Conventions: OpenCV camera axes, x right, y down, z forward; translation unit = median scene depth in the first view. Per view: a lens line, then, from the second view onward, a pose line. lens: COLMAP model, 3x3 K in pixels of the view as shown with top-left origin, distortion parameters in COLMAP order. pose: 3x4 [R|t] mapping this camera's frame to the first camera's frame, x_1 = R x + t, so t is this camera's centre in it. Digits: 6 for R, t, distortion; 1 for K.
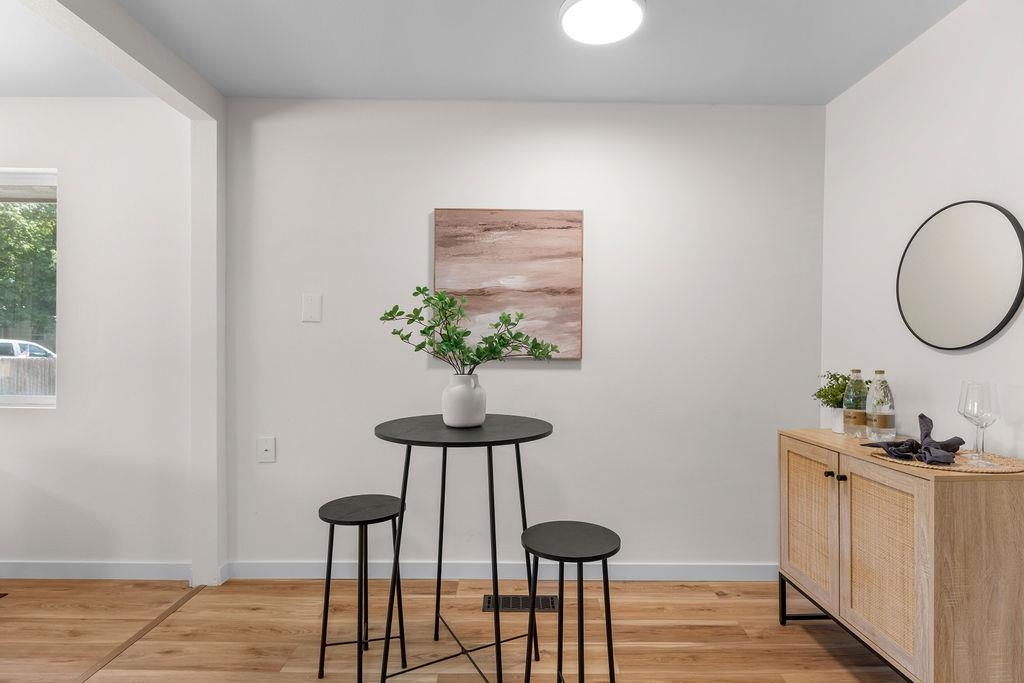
lens RADIAL K [[511.0, 0, 511.9], [0, 511.0, 343.8], [0, 0, 1]] dist [-0.009201, 0.002356]
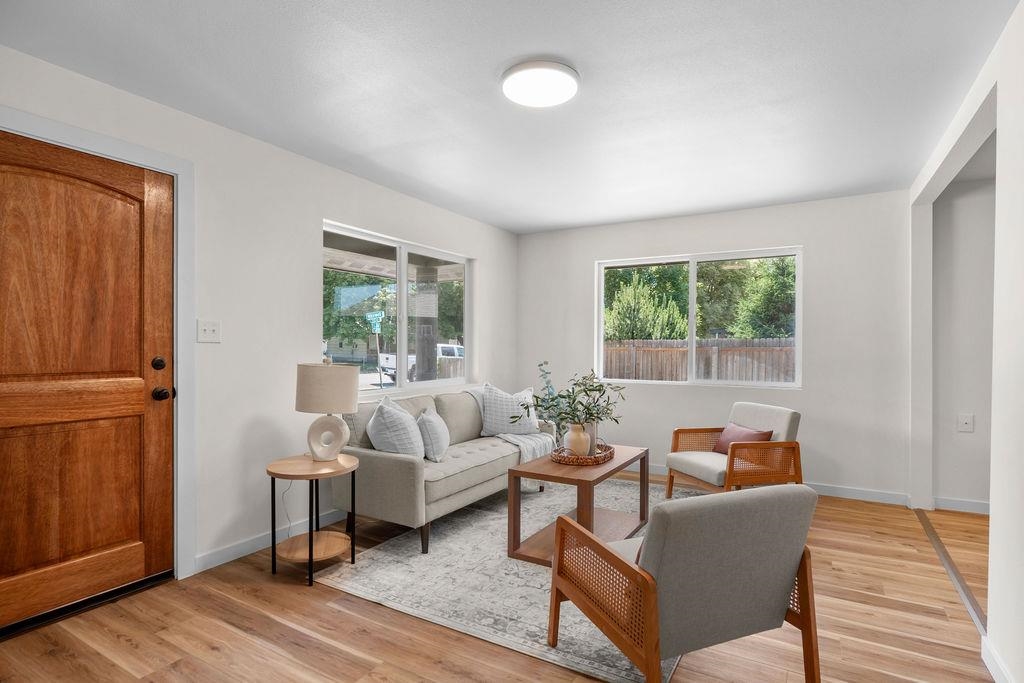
lens RADIAL K [[511.0, 0, 516.4], [0, 511.0, 342.0], [0, 0, 1]] dist [-0.009201, 0.002356]
pose [[0.863222, -0.010673, -0.504712, -0.948788], [0.007666, 0.999938, -0.008034, -0.026399], [0.504766, 0.003067, 0.863251, -1.014644]]
